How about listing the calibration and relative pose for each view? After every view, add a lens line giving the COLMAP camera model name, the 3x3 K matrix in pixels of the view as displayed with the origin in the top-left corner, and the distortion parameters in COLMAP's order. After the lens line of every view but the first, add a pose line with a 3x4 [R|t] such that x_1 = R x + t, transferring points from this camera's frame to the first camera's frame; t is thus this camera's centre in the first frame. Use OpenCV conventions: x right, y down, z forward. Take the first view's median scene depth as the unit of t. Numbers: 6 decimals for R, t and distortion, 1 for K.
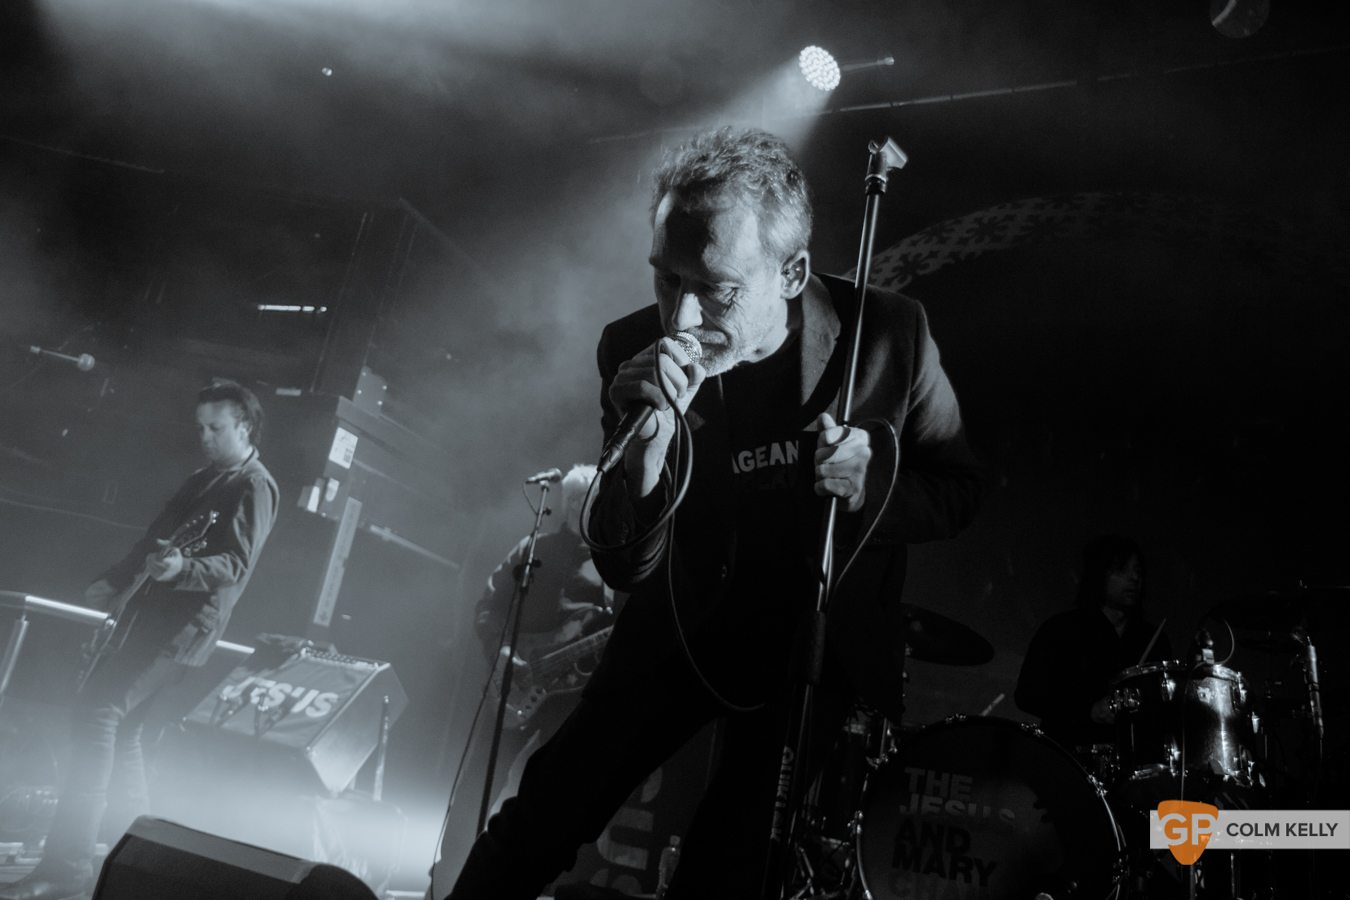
lens RADIAL K [[1056.7, 0, 682.5], [0, 1056.7, 433.3], [0, 0, 1]] dist [-0.096476, 0.115147]
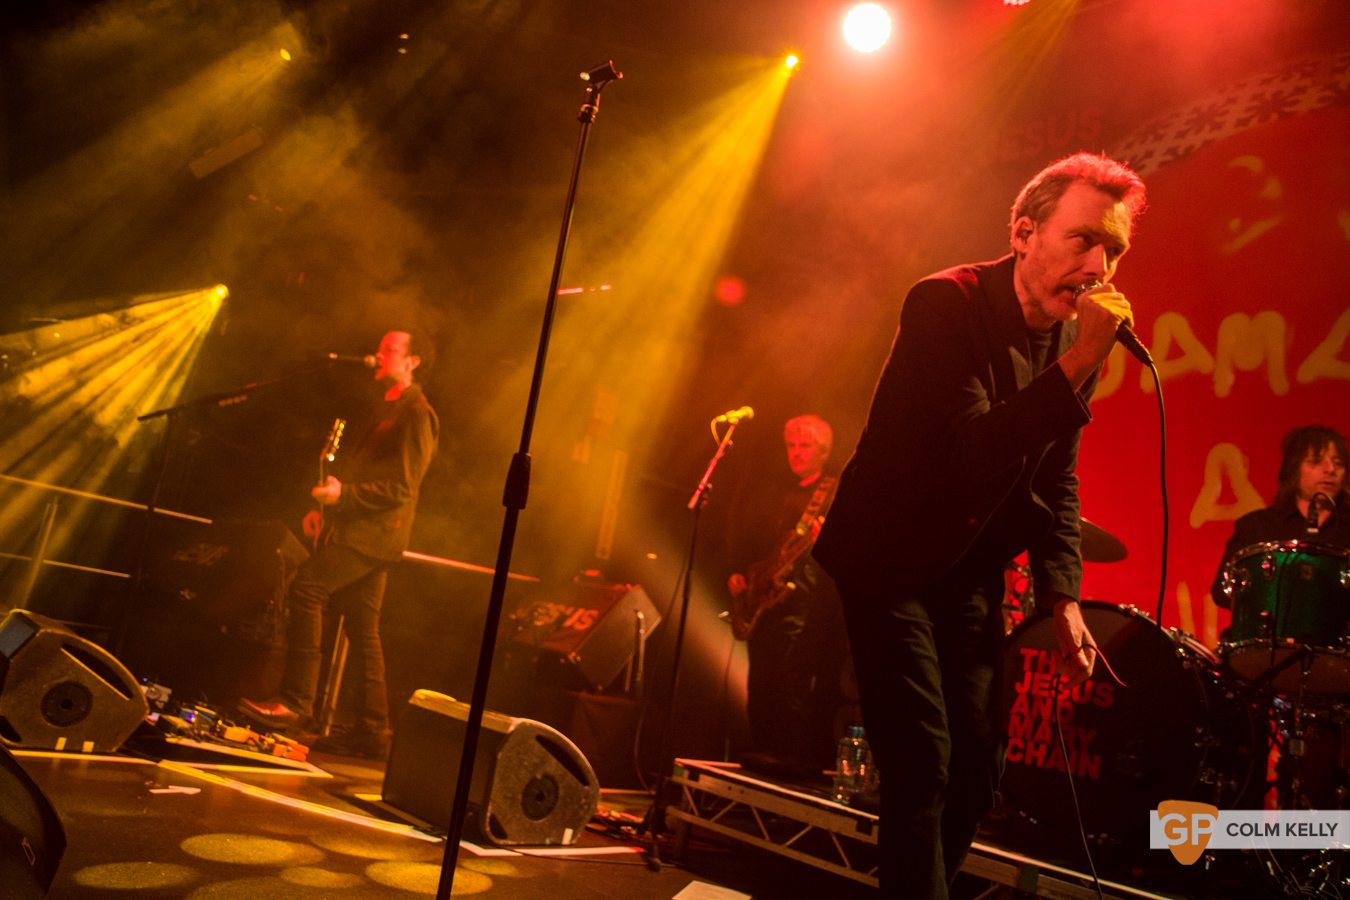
lens RADIAL K [[1056.7, 0, 671.2], [0, 1056.7, 448.1], [0, 0, 1]] dist [-0.096476, 0.115147]
pose [[0.934799, -0.079092, -0.346260, 0.147281], [0.101549, 0.993711, 0.047172, 0.010732], [0.340351, -0.079259, 0.936952, -0.078634]]
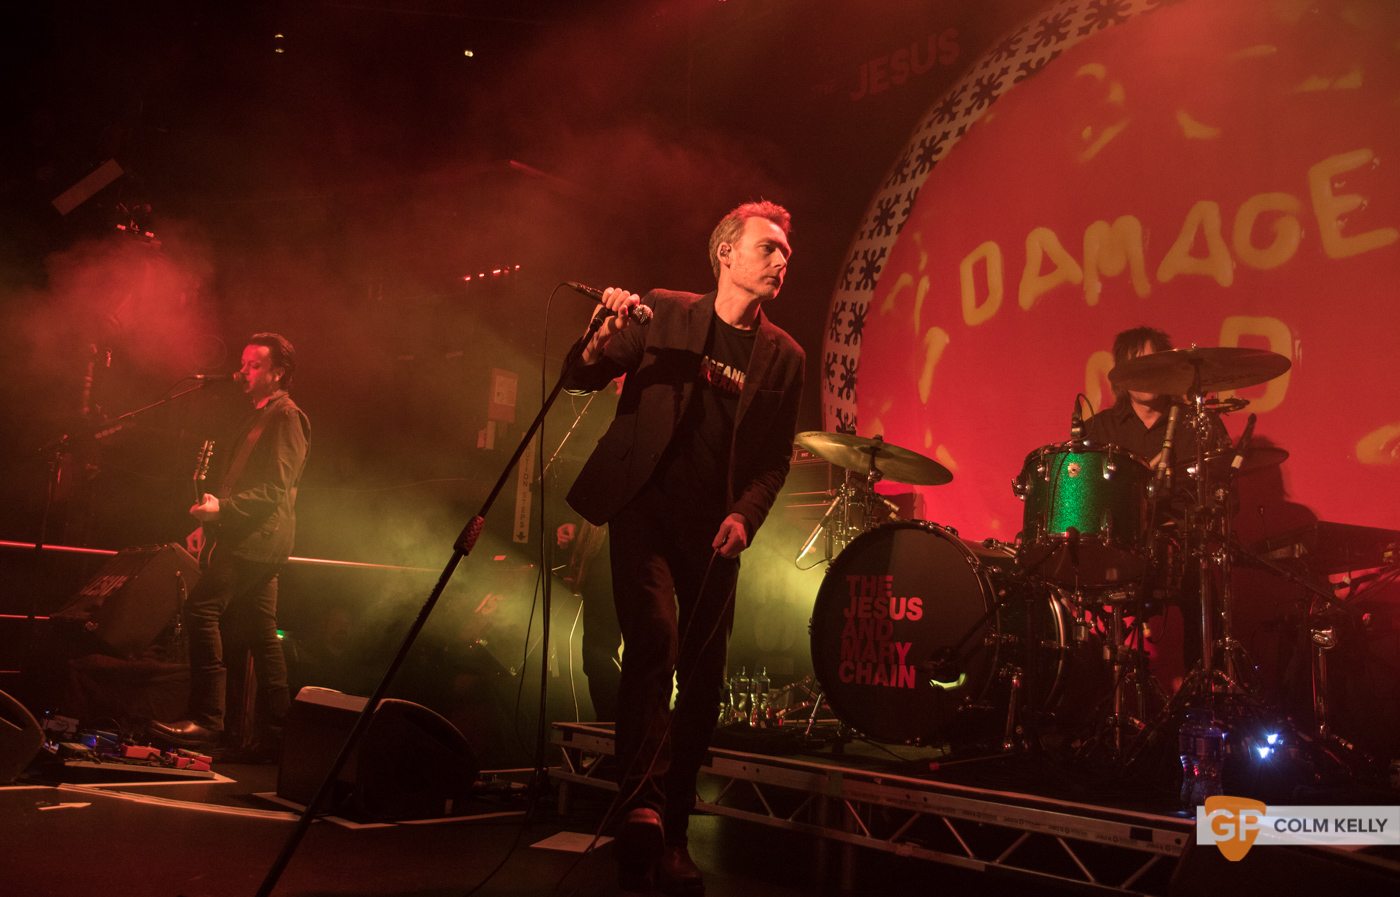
lens RADIAL K [[1151.6, 0, 681.6], [0, 1151.6, 409.8], [0, 0, 1]] dist [-0.061495, 0.072923]
pose [[0.915867, -0.197046, -0.349801, 0.295374], [0.224312, 0.973745, 0.038786, 0.027808], [0.332975, -0.113988, 0.936021, -0.130207]]
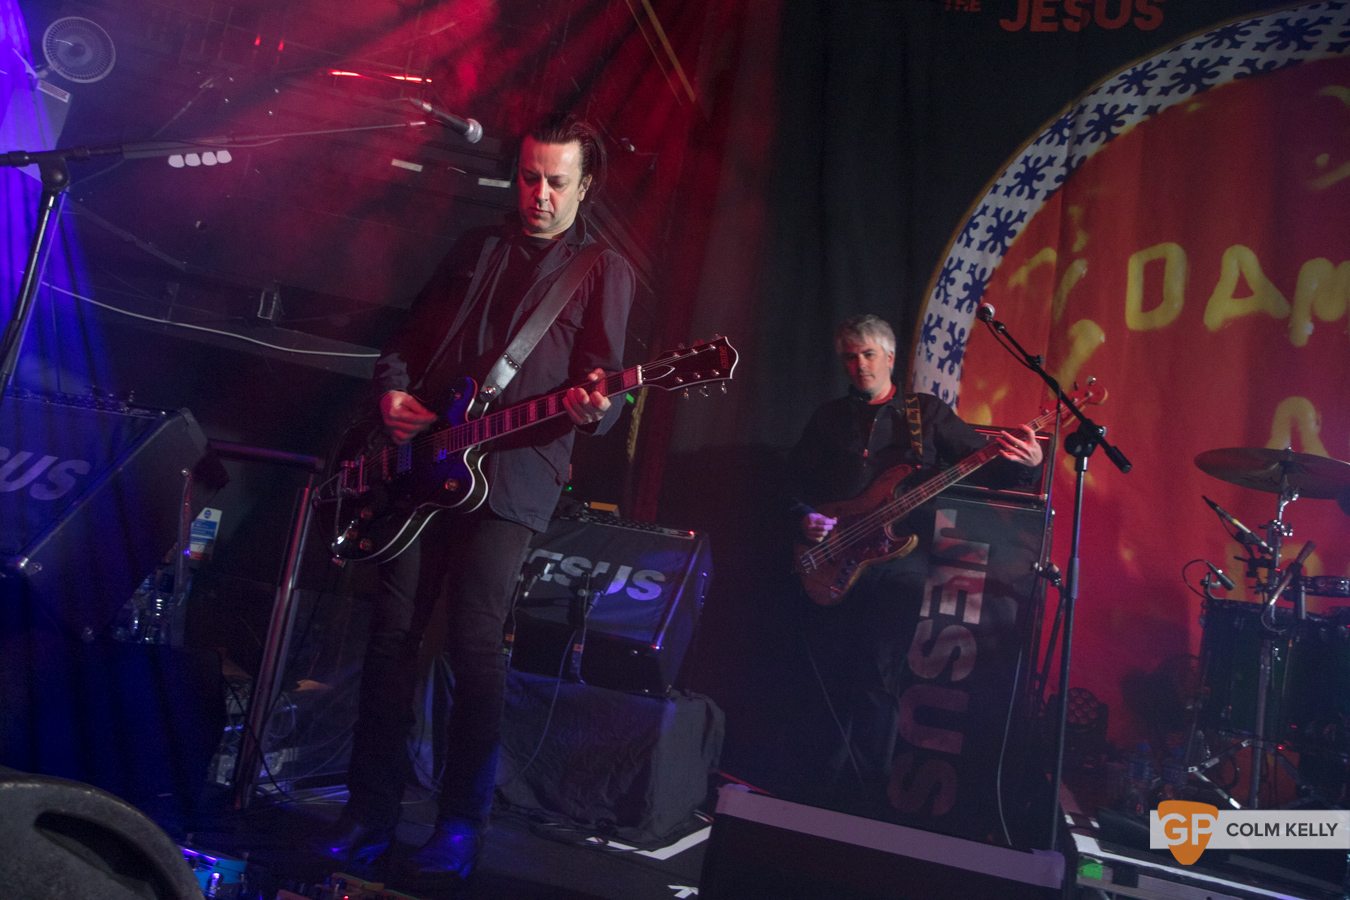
lens RADIAL K [[1056.7, 0, 663.0], [0, 1056.7, 439.5], [0, 0, 1]] dist [-0.096476, 0.115147]
pose [[0.992250, 0.020813, 0.122499, -0.344784], [-0.043133, 0.982260, 0.182495, 0.000398], [-0.116528, -0.186364, 0.975546, 0.174632]]
